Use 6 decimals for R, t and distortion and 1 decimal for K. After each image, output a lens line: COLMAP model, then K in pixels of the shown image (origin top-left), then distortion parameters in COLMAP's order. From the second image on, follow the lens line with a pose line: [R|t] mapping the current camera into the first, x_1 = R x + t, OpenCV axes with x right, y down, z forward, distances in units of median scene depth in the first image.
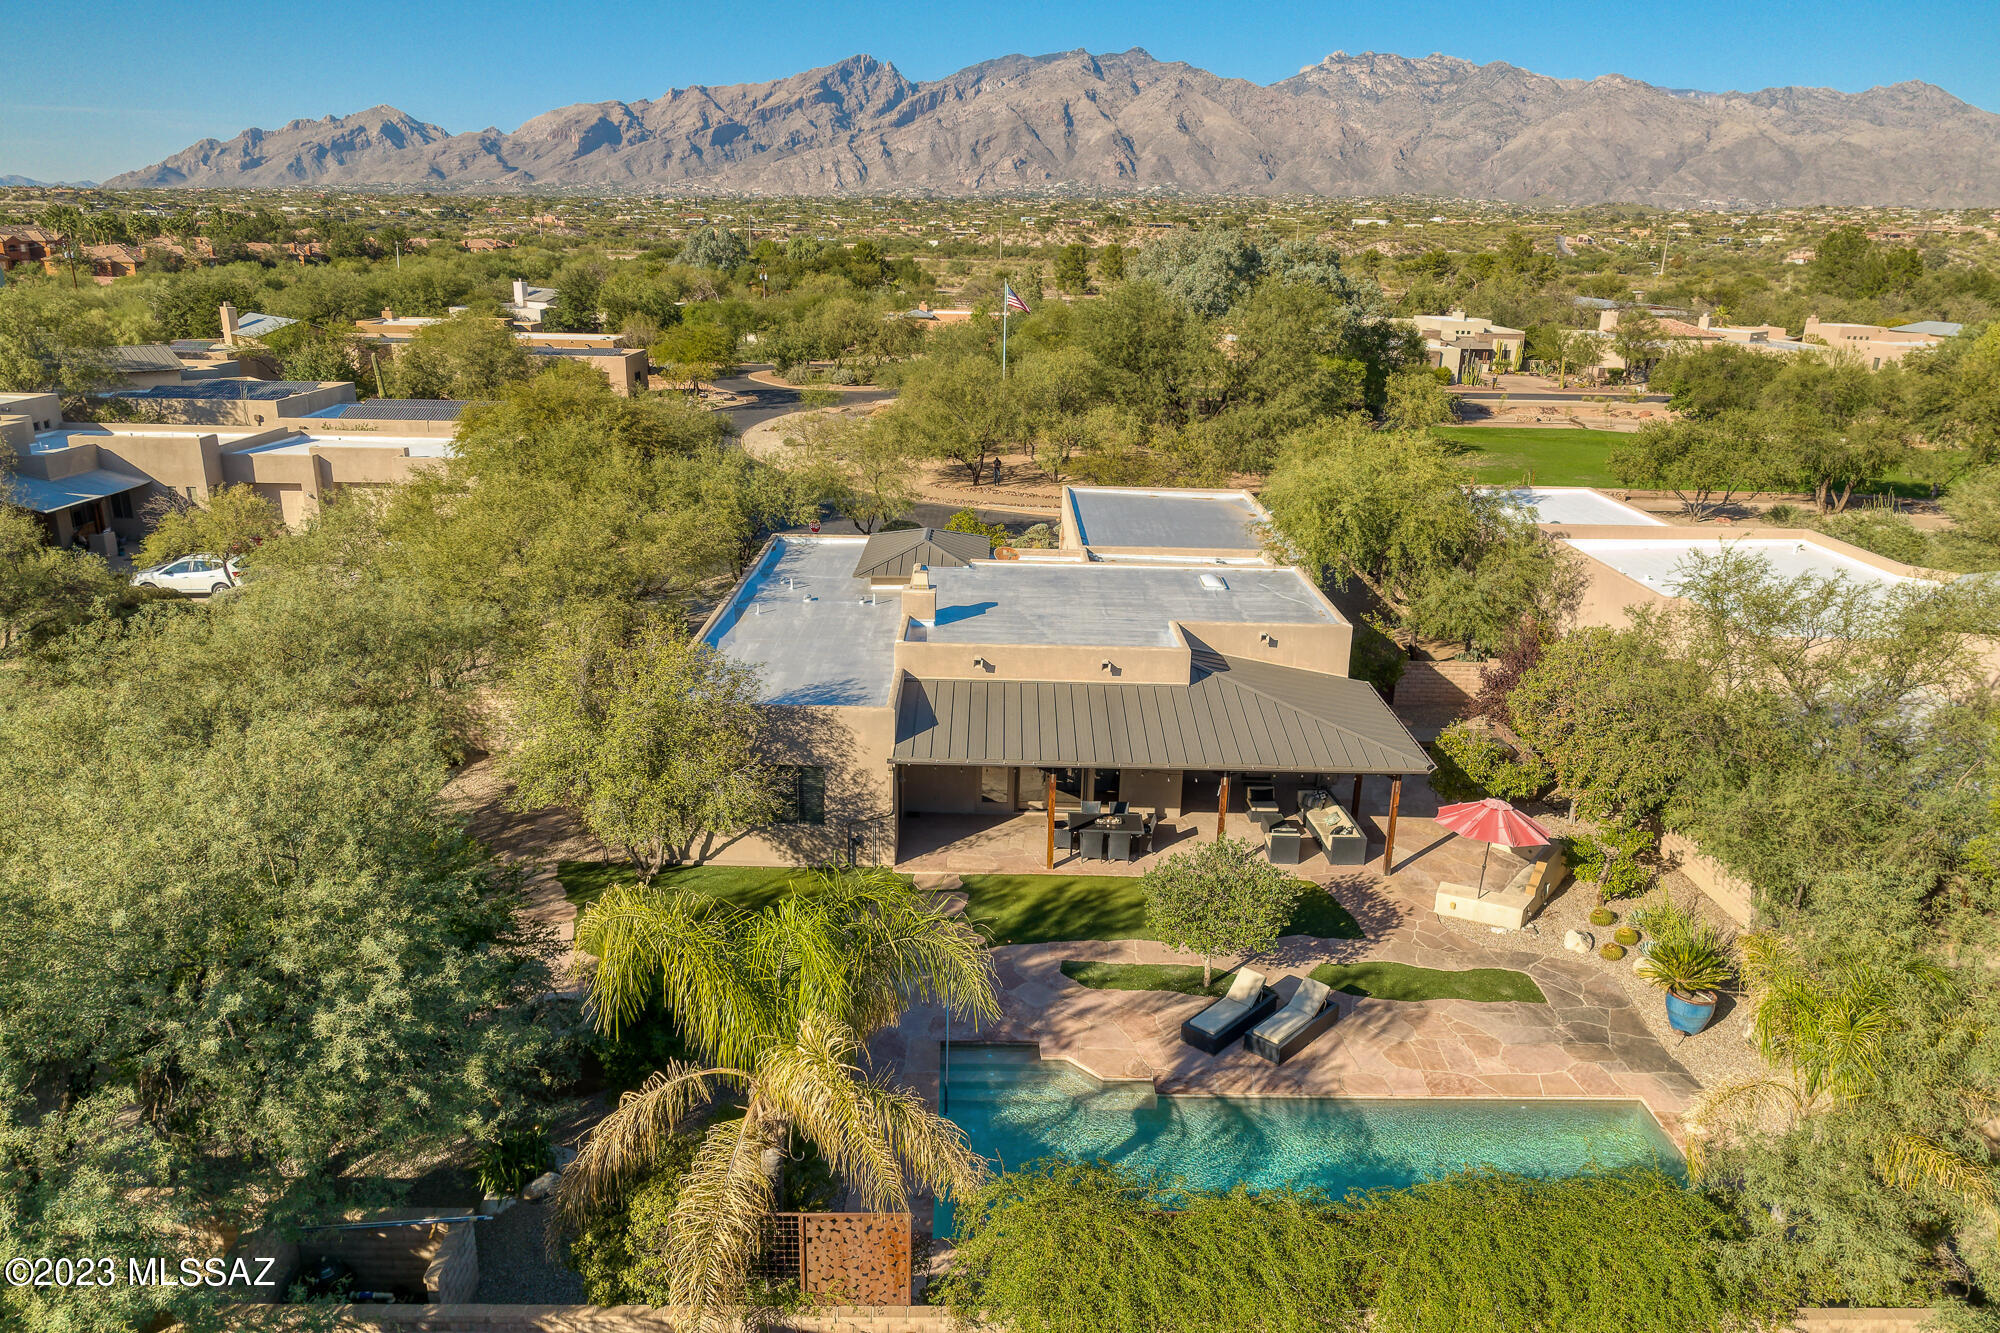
lens RADIAL K [[1360.9, 0, 1000.0], [0, 1360.9, 666.5], [0, 0, 1]] dist [0.004322, 0.000208]
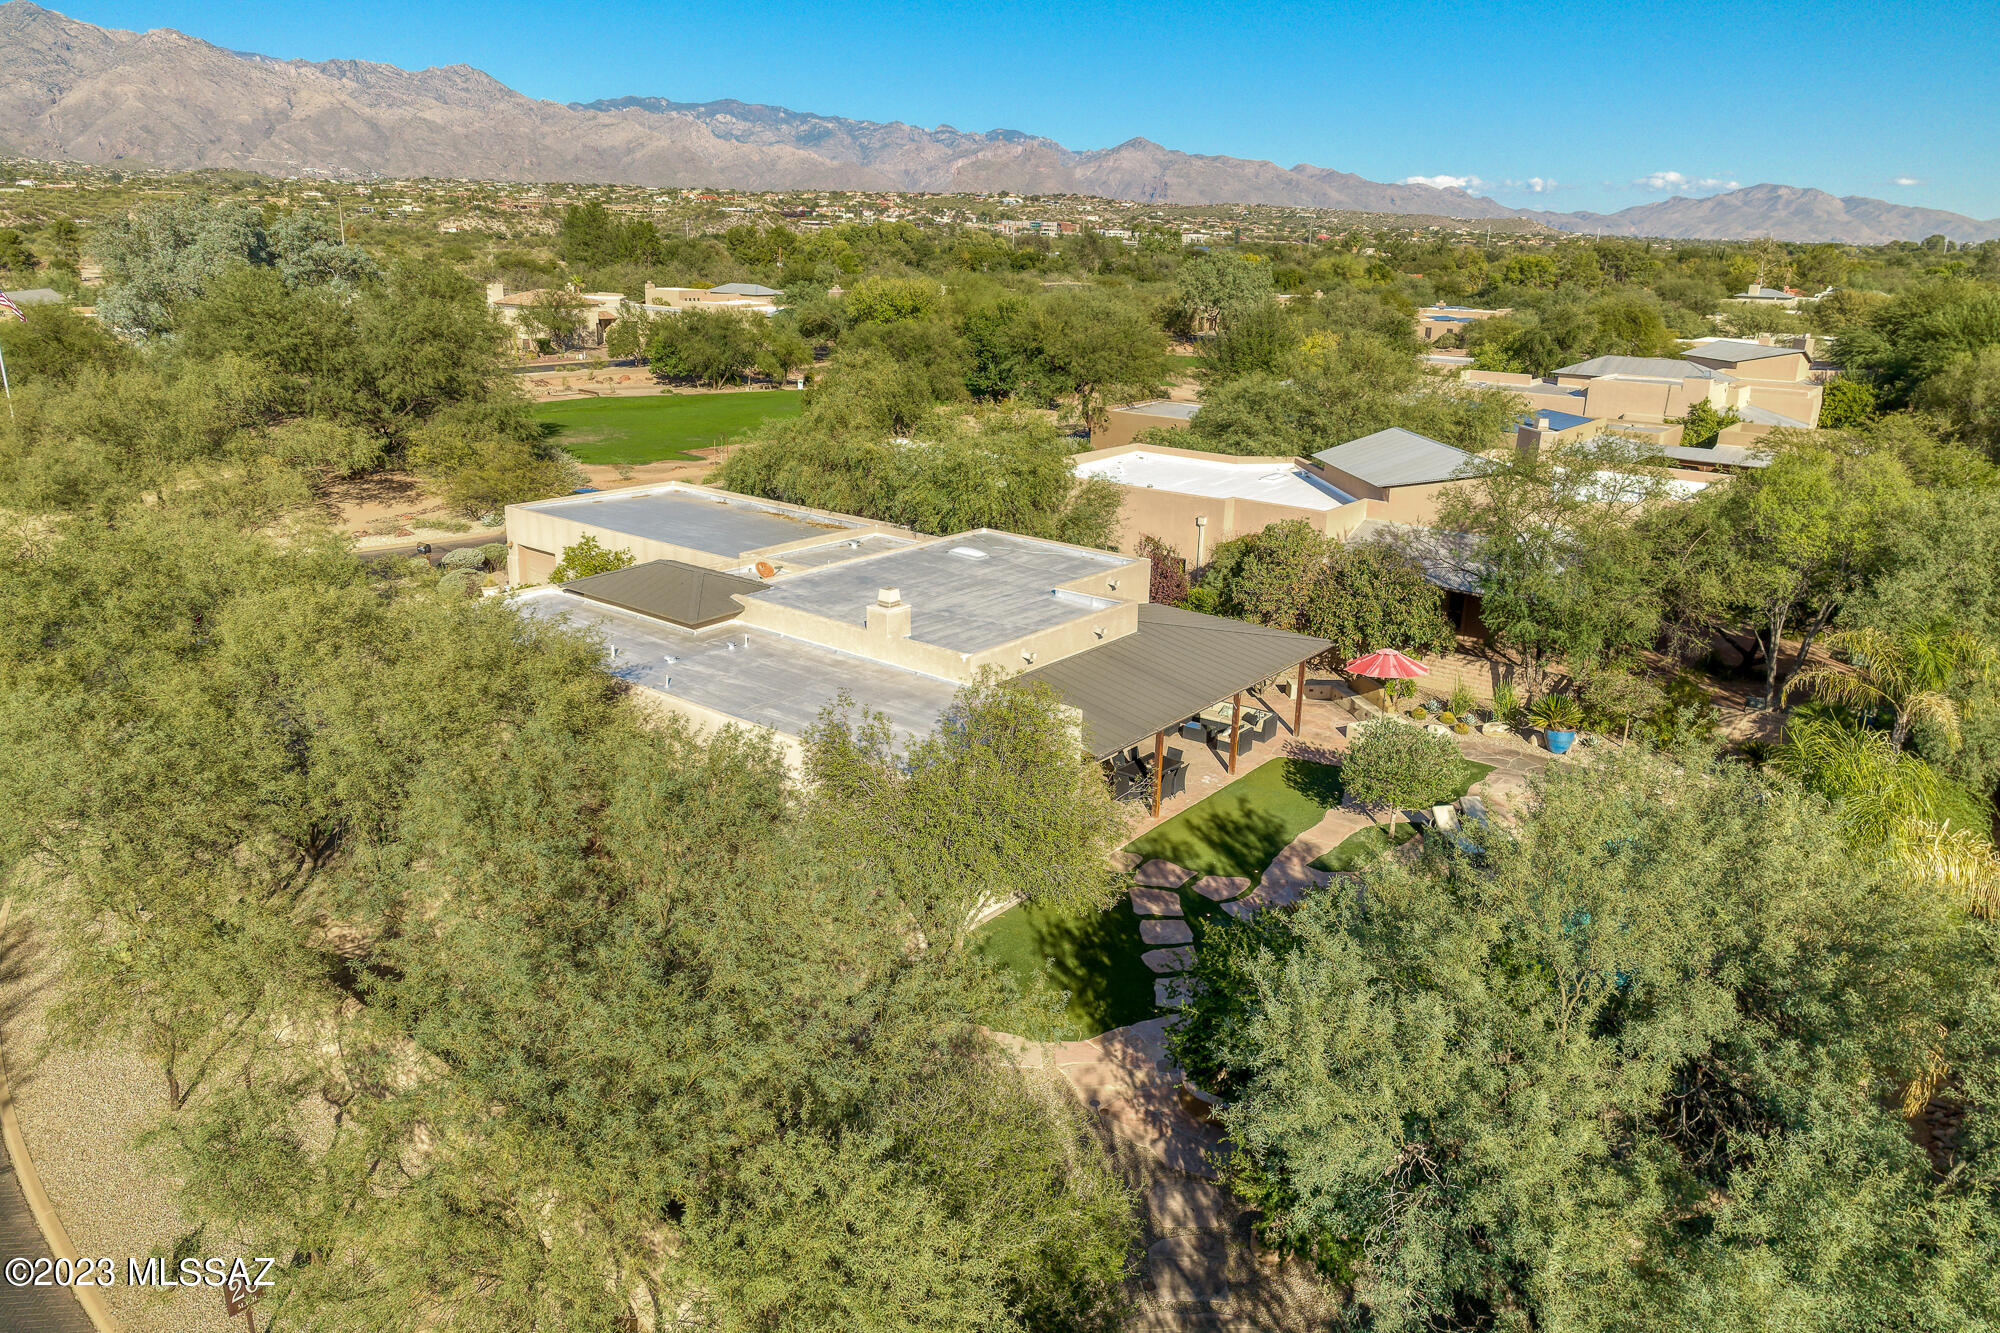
lens RADIAL K [[1360.9, 0, 1000.0], [0, 1360.9, 666.5], [0, 0, 1]] dist [0.004322, 0.000208]
pose [[0.618313, -0.245979, 0.746447, -0.896696], [0.230331, 0.964772, 0.127132, -0.146962], [-0.751423, 0.093322, 0.653188, 0.405416]]
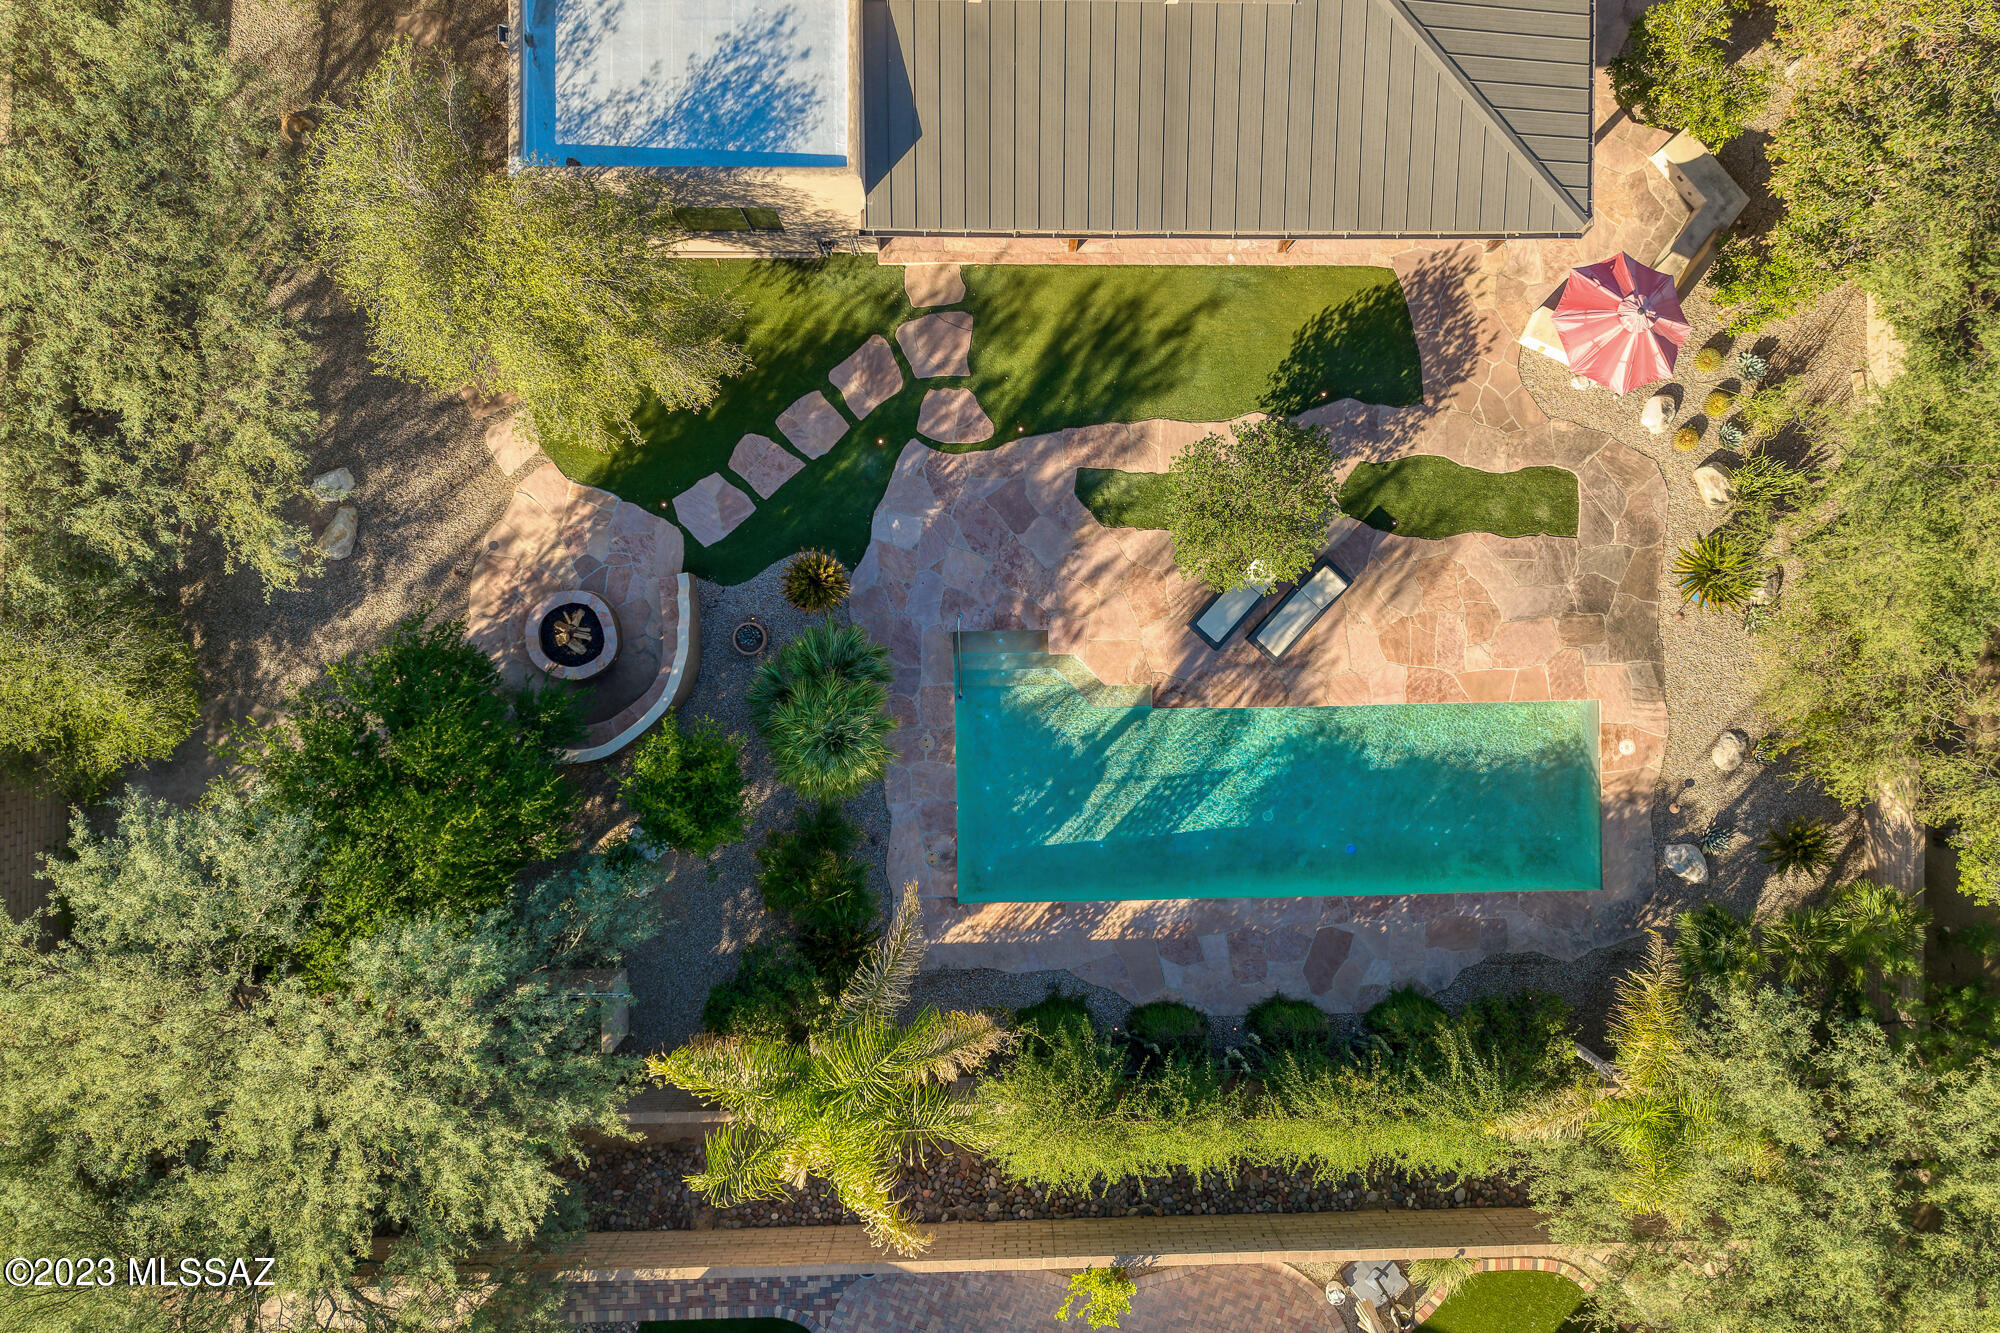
lens RADIAL K [[1360.9, 0, 1000.0], [0, 1360.9, 666.5], [0, 0, 1]] dist [0.004322, 0.000208]
pose [[0.999953, -0.000832, -0.009666, 0.000982], [0.009486, 0.292545, 0.956205, -0.601889], [0.002032, -0.956251, 0.292539, 0.574635]]
